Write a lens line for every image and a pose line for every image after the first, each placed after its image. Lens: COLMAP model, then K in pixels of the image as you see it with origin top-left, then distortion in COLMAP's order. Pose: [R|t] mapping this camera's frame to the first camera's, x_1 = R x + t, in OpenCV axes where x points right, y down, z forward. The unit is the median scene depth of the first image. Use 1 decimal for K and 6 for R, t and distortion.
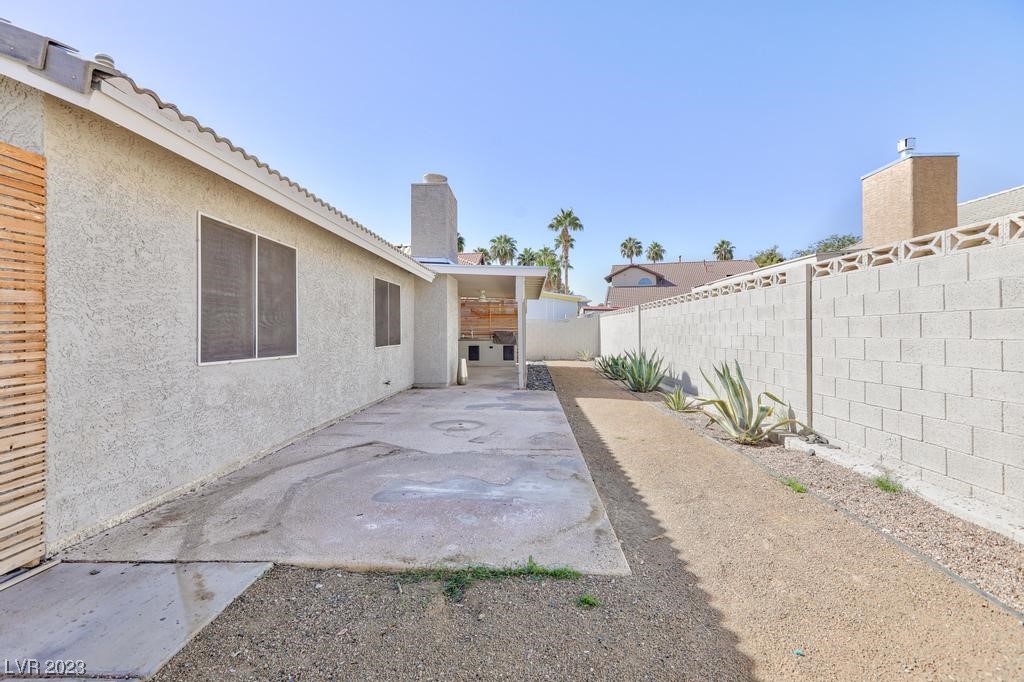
lens RADIAL K [[467.7, 0, 505.2], [0, 467.7, 332.4], [0, 0, 1]] dist [-0.033240, 0.017642]
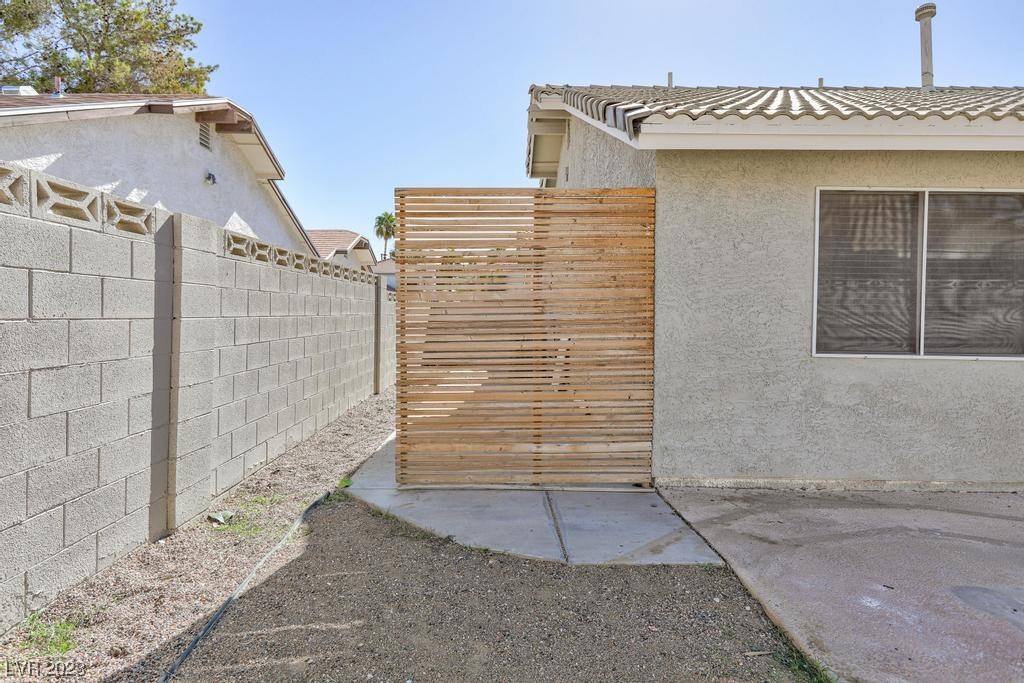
lens RADIAL K [[584.9, 0, 511.7], [0, 584.9, 325.5], [0, 0, 1]] dist [0.002540, 0.001071]
pose [[0.025920, 0.020023, -0.999463, 0.581305], [-0.010587, 0.999749, 0.019754, -0.007180], [0.999608, 0.010069, 0.026125, 0.449335]]
